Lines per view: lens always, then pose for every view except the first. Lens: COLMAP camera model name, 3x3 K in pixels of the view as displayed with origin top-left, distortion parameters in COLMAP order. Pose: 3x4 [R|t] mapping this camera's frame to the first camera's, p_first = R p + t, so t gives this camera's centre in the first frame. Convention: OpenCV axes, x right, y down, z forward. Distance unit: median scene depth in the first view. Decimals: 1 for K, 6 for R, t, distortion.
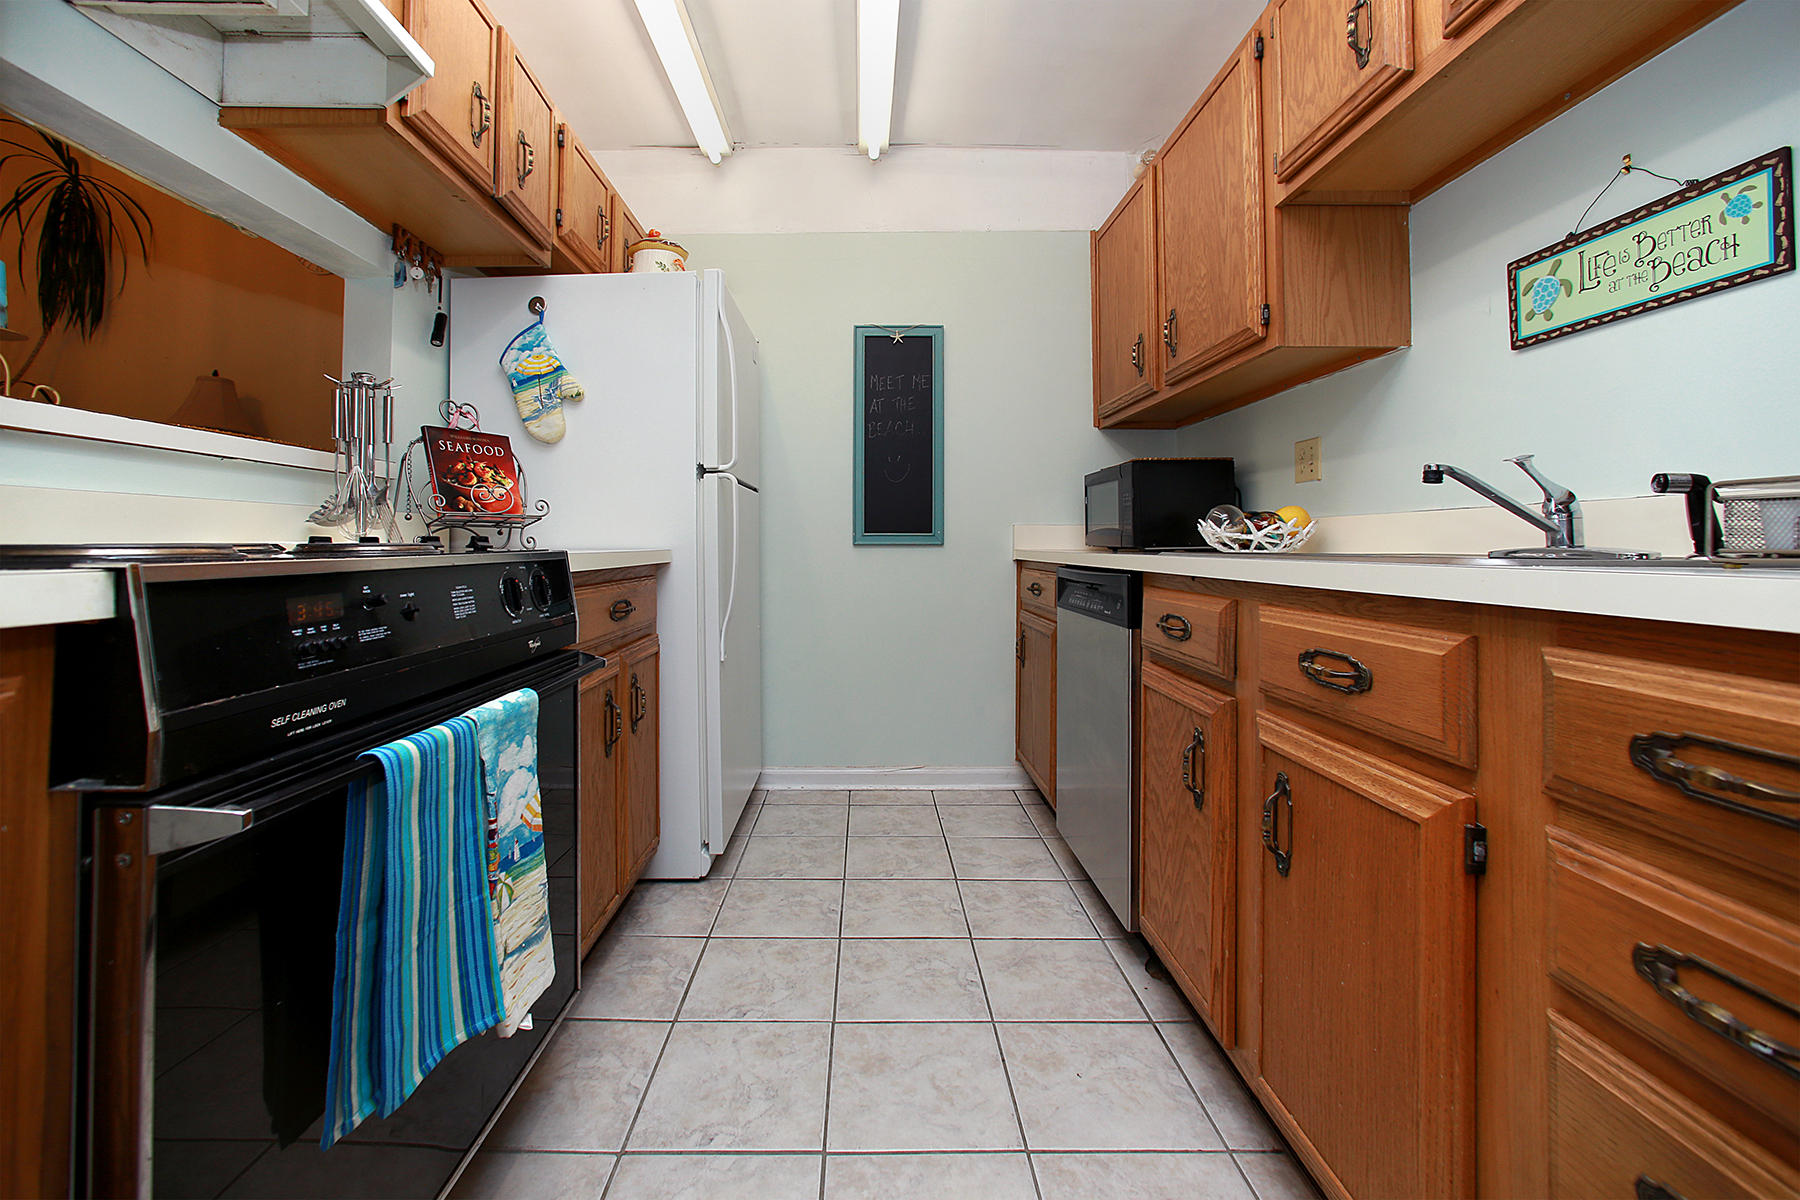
lens RADIAL K [[733.4, 0, 901.9], [0, 733.4, 563.8], [0, 0, 1]] dist [-0.021080, 0.000132]
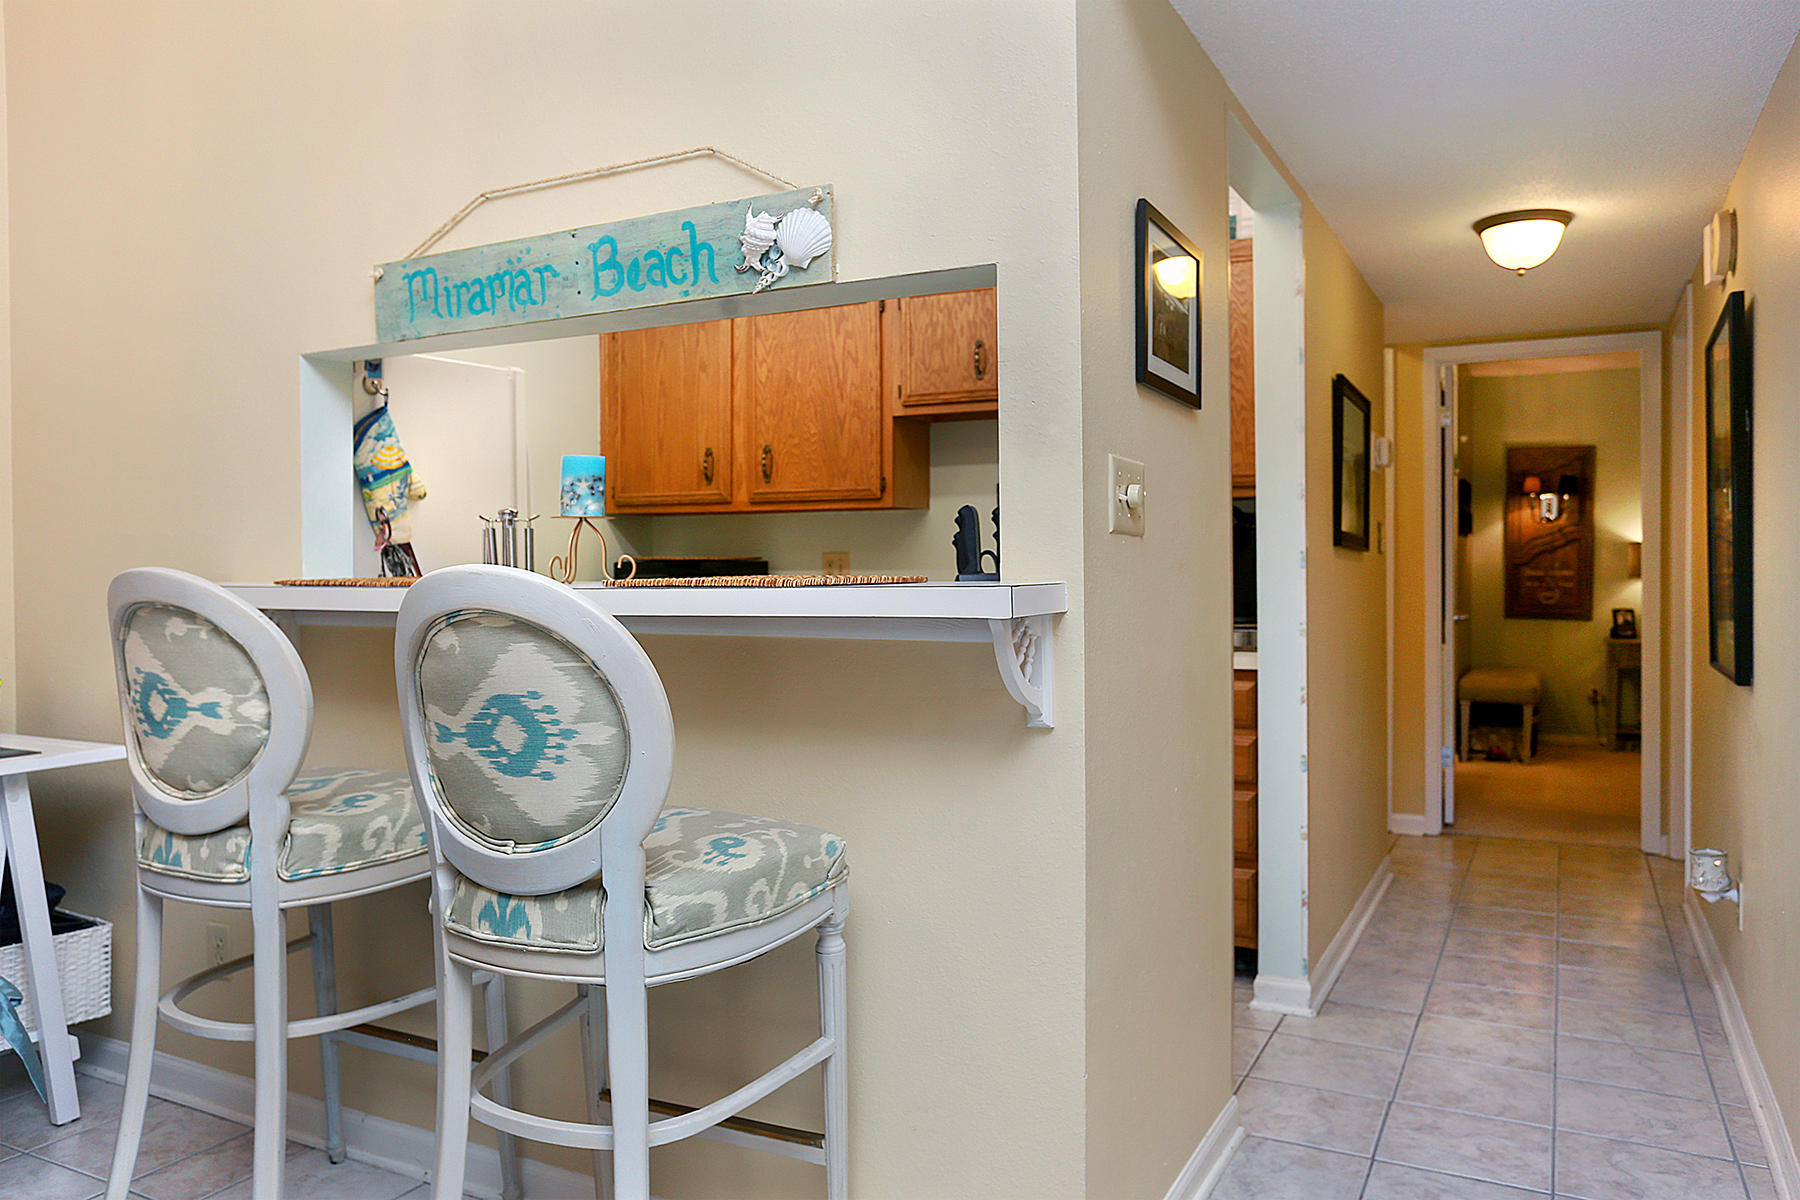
lens RADIAL K [[1297.2, 0, 900.0], [0, 1297.2, 600.0], [0, 0, 1]] dist [-0.061602, -0.000856]
pose [[0.476378, -0.015984, 0.879095, -1.550035], [0.019516, 0.999781, 0.007603, -0.105260], [-0.879024, 0.013535, 0.476586, -0.250749]]
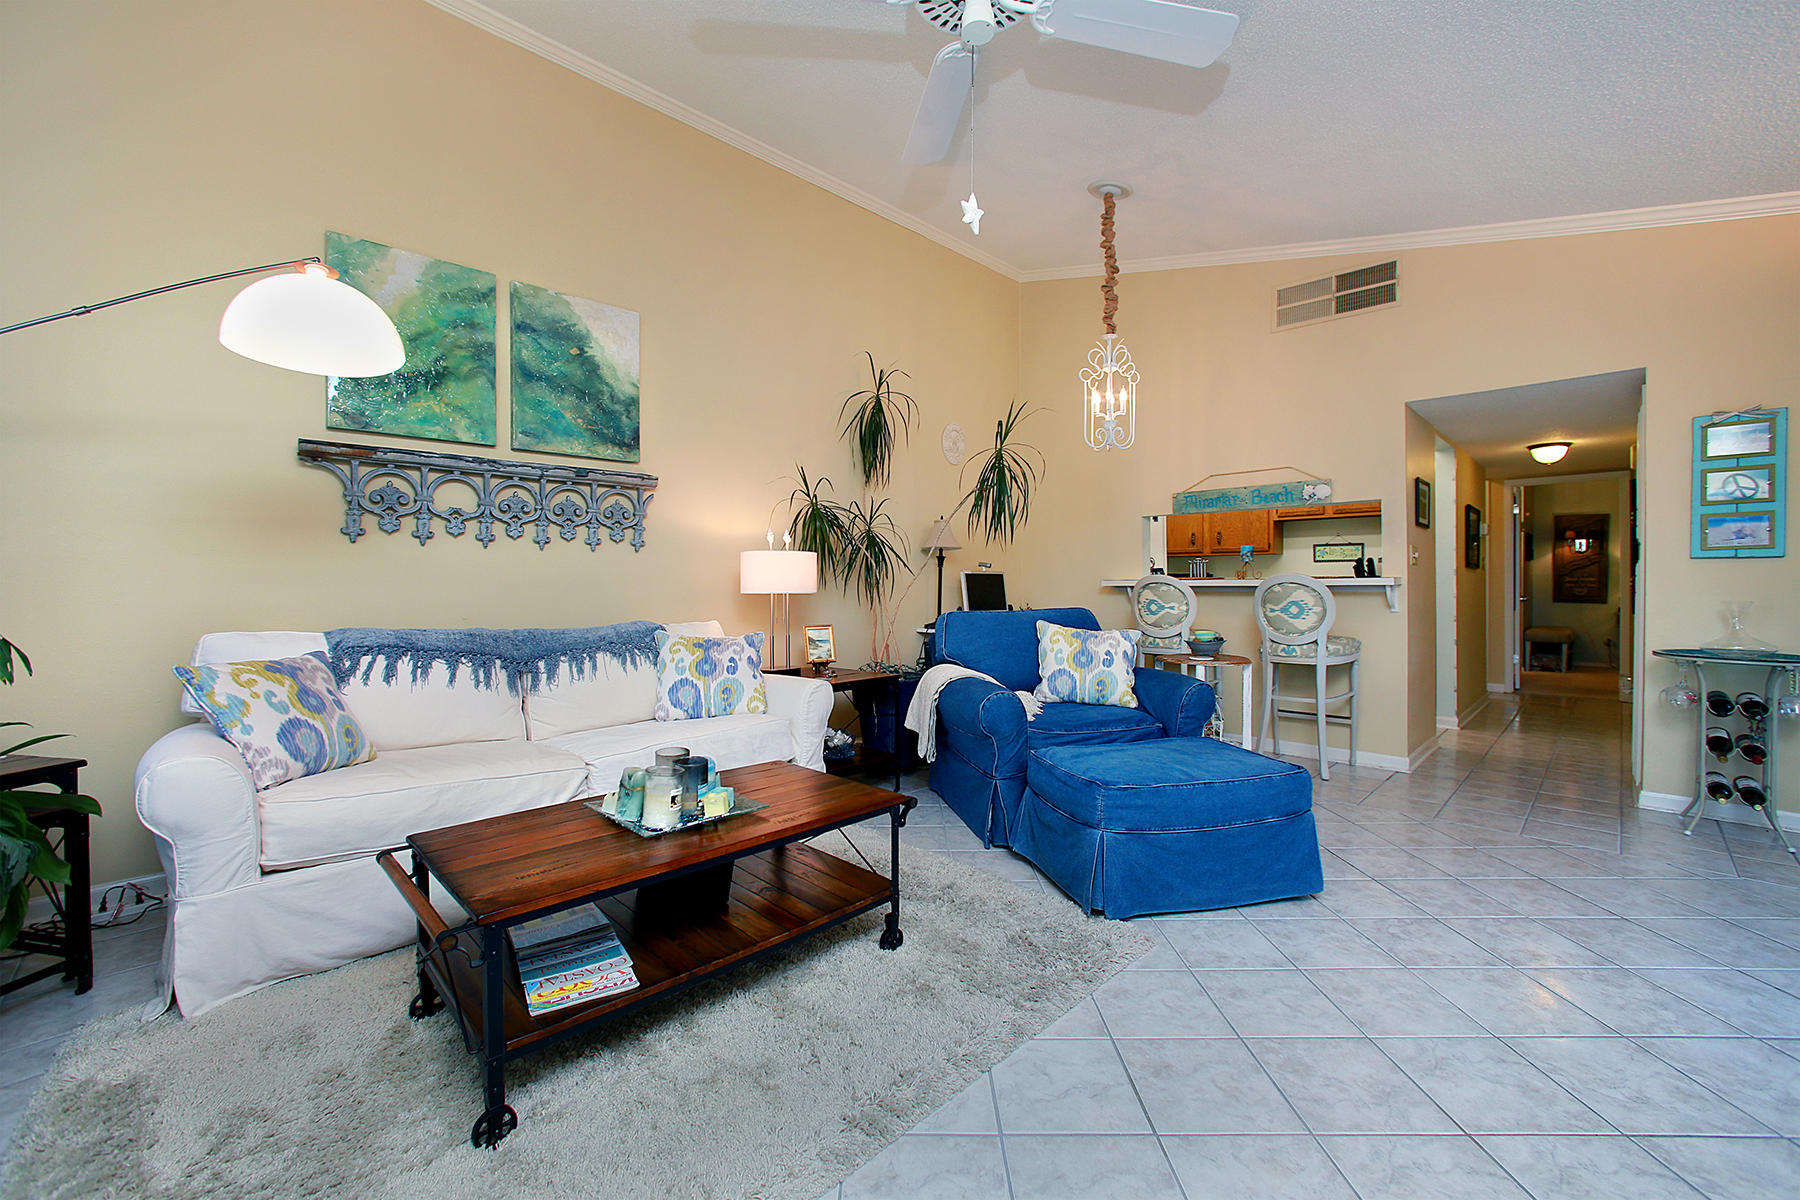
lens RADIAL K [[739.9, 0, 904.8], [0, 739.9, 595.3], [0, 0, 1]] dist [-0.023877, 0.000133]
pose [[0.716097, -0.009492, 0.697936, -3.558812], [0.015429, 0.999878, -0.002232, -0.067948], [-0.697830, 0.012366, 0.716156, -0.470427]]
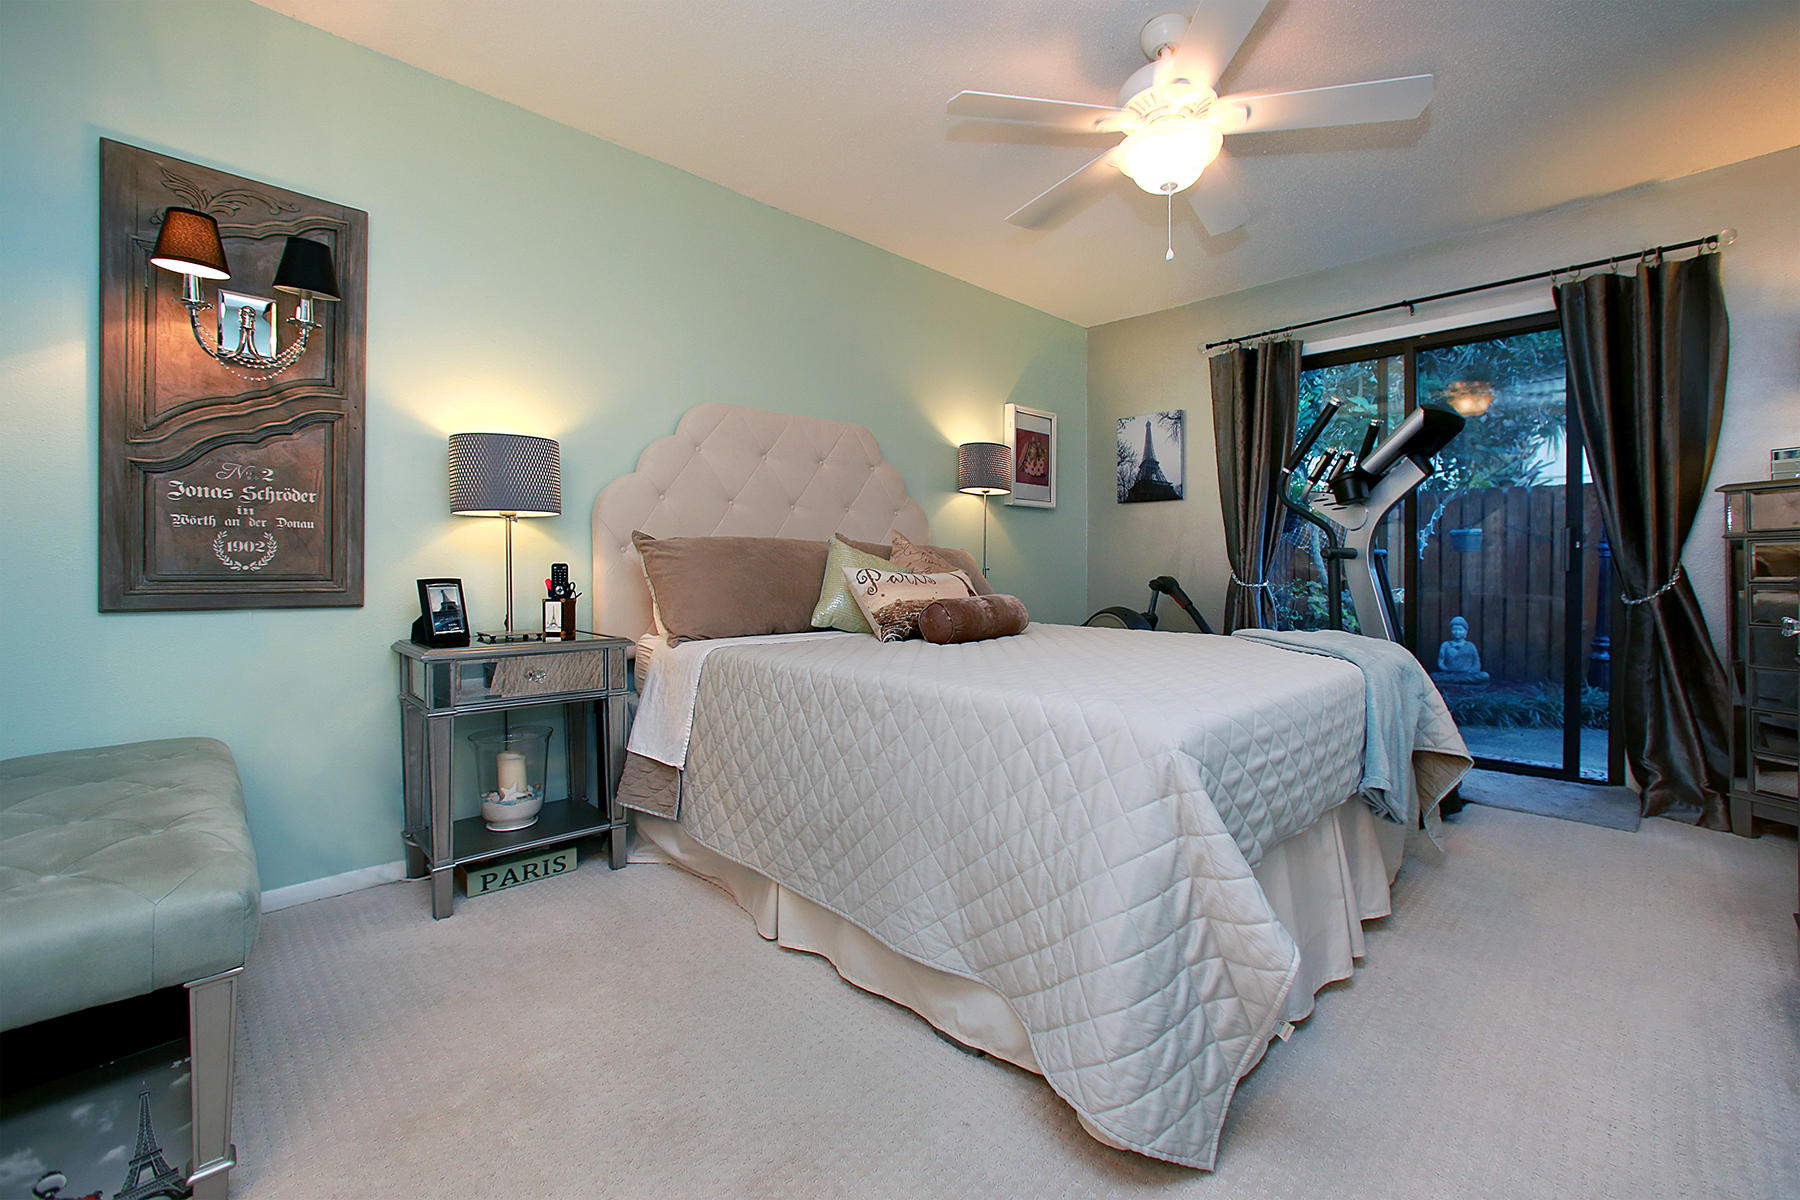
lens RADIAL K [[733.4, 0, 901.9], [0, 733.4, 563.8], [0, 0, 1]] dist [-0.021080, 0.000132]
pose [[-0.694492, 0.002911, 0.719494, 2.631875], [0.021375, 0.999634, 0.016588, -0.008643], [-0.719183, 0.026900, -0.694300, -0.051767]]
